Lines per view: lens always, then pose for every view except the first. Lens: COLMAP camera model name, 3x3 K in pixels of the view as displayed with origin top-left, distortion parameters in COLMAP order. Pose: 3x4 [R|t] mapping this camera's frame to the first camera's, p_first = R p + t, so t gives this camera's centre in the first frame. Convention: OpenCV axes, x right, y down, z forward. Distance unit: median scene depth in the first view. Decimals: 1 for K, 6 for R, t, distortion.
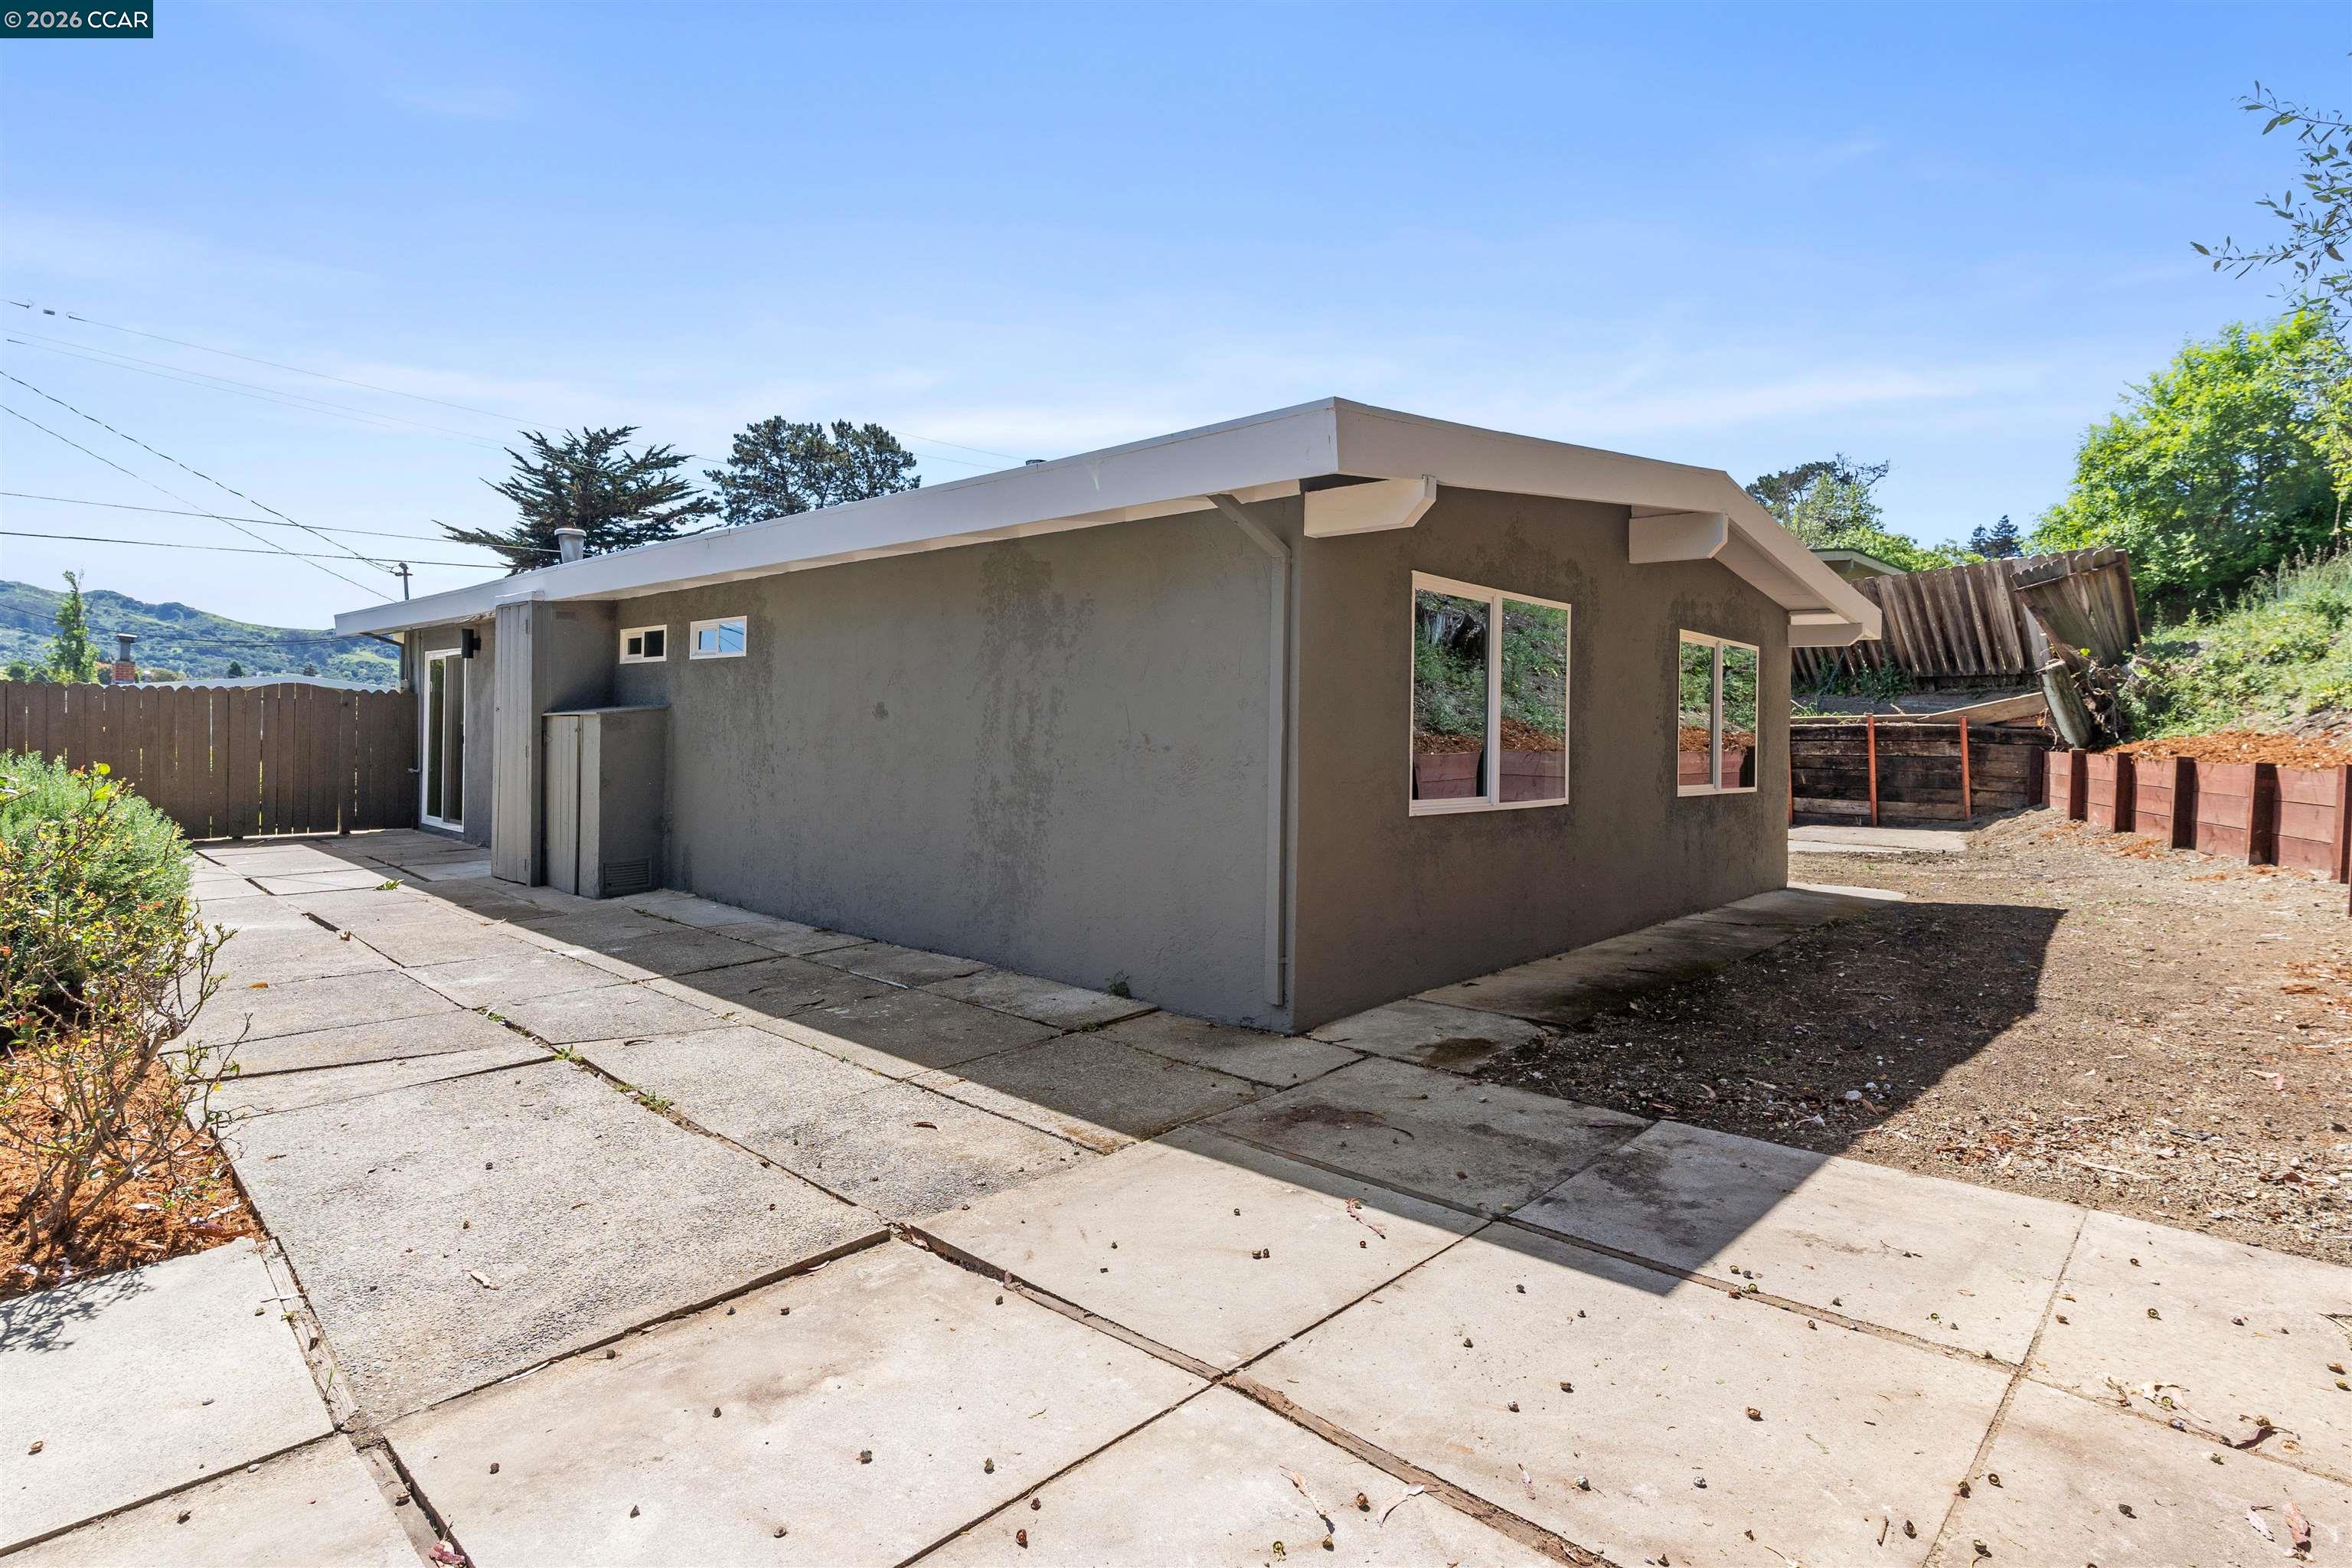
lens RADIAL K [[1148.7, 0, 1170.4], [0, 1148.7, 748.1], [0, 0, 1]] dist [0.002225, -0.000149]
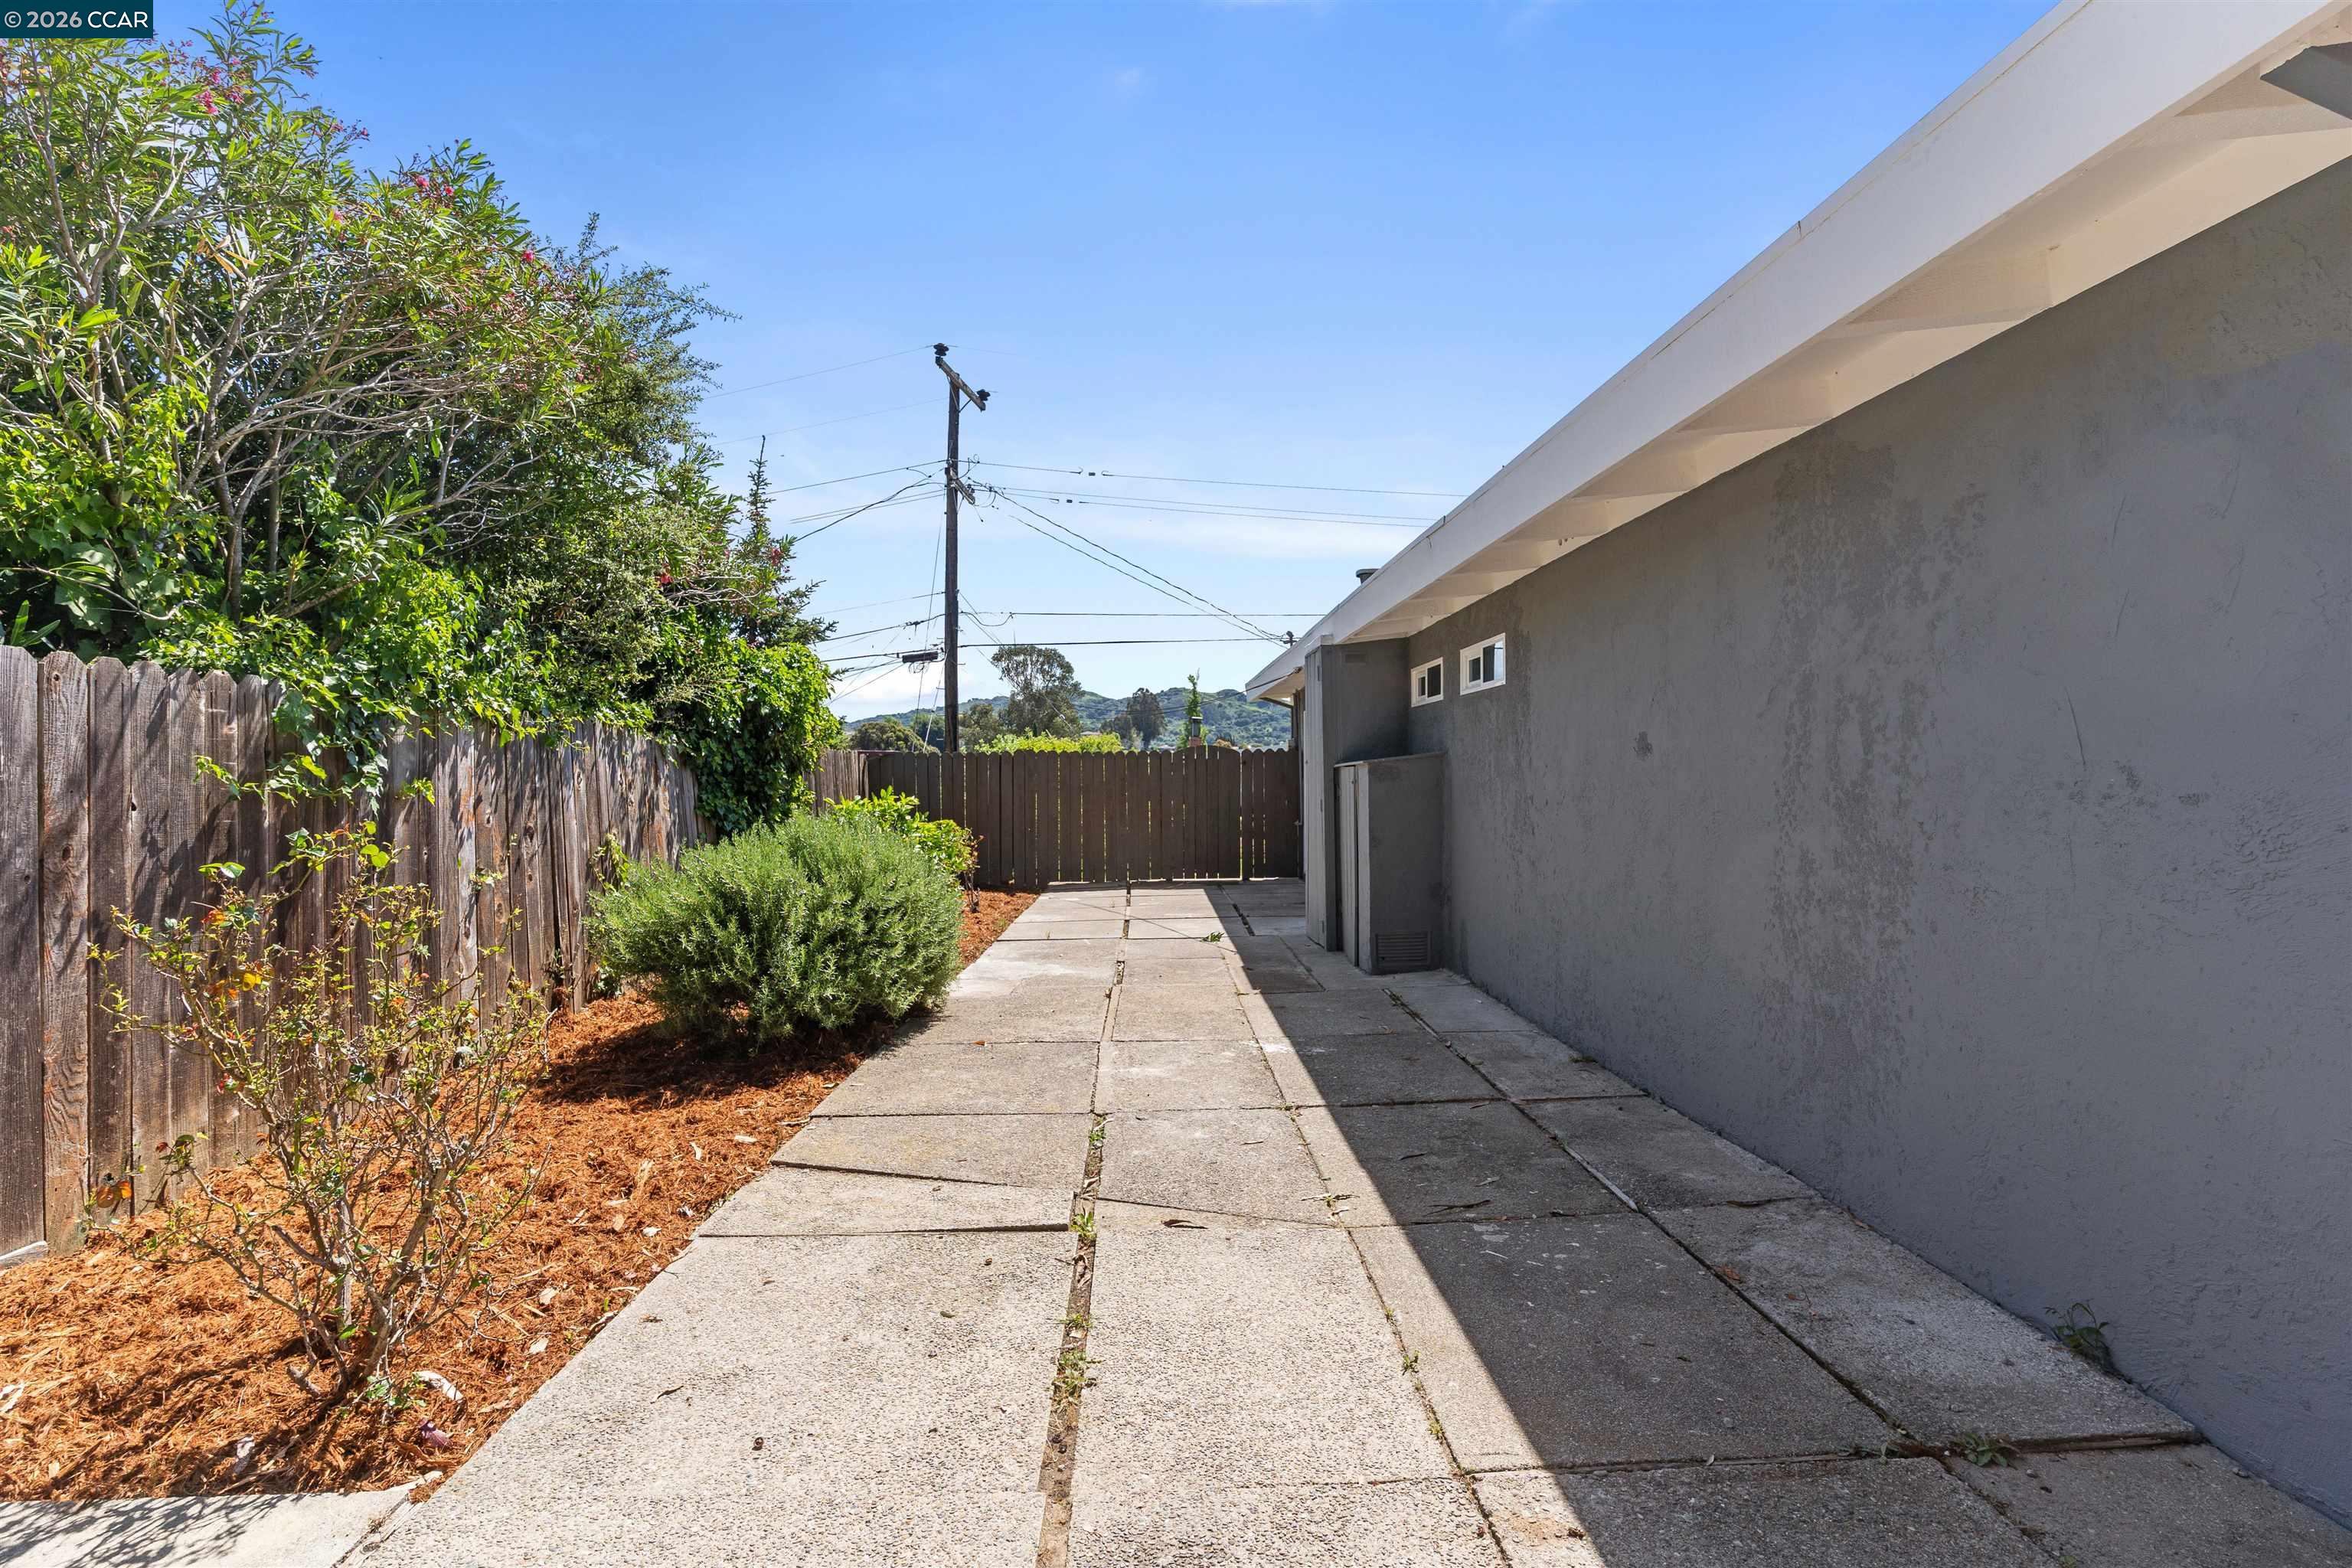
lens RADIAL K [[1137.7, 0, 1181.2], [0, 1137.7, 736.0], [0, 0, 1]] dist [0.002349, -0.000126]
pose [[0.707527, -0.042007, -0.705437, 0.022736], [0.000575, 0.998266, -0.058868, 0.001068], [0.706686, 0.041245, 0.706324, 0.333493]]
